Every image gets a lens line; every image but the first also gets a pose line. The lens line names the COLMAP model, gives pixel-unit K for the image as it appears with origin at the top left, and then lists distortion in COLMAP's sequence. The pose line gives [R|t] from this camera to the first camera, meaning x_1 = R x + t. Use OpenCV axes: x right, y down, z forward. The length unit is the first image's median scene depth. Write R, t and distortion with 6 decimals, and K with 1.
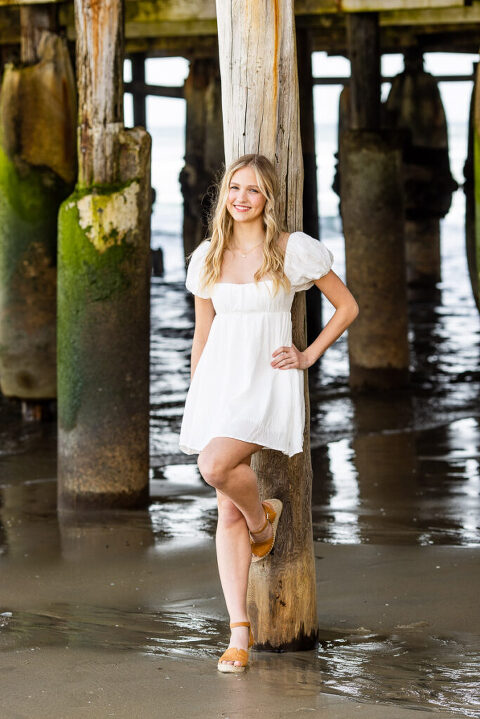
lens RADIAL K [[5356.2, 0, 240.0], [0, 5356.2, 359.5], [0, 0, 1]] dist [0.541333, 40.666491]
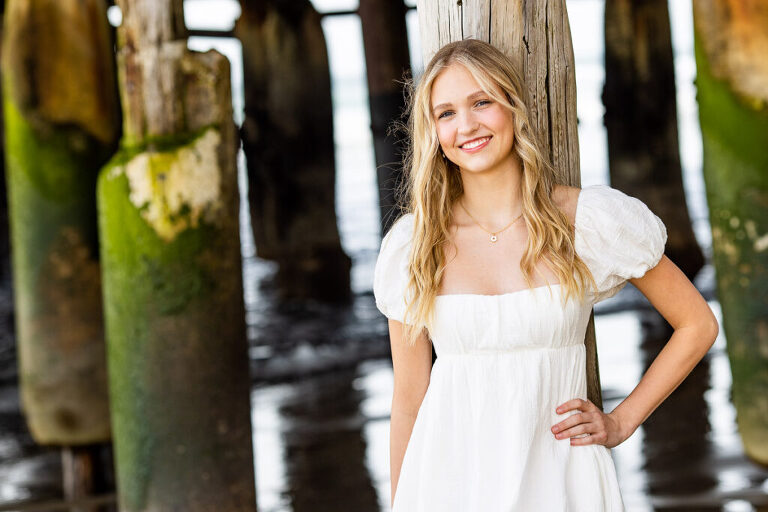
lens RADIAL K [[5721.2, 0, 384.0], [0, 5721.2, 256.0], [0, 0, 1]] dist [0.541333, 40.666491]
pose [[0.997336, -0.071073, 0.016416, -0.011127], [0.071275, 0.997384, -0.012059, -0.007736], [-0.015516, 0.013197, 0.999793, 0.298766]]
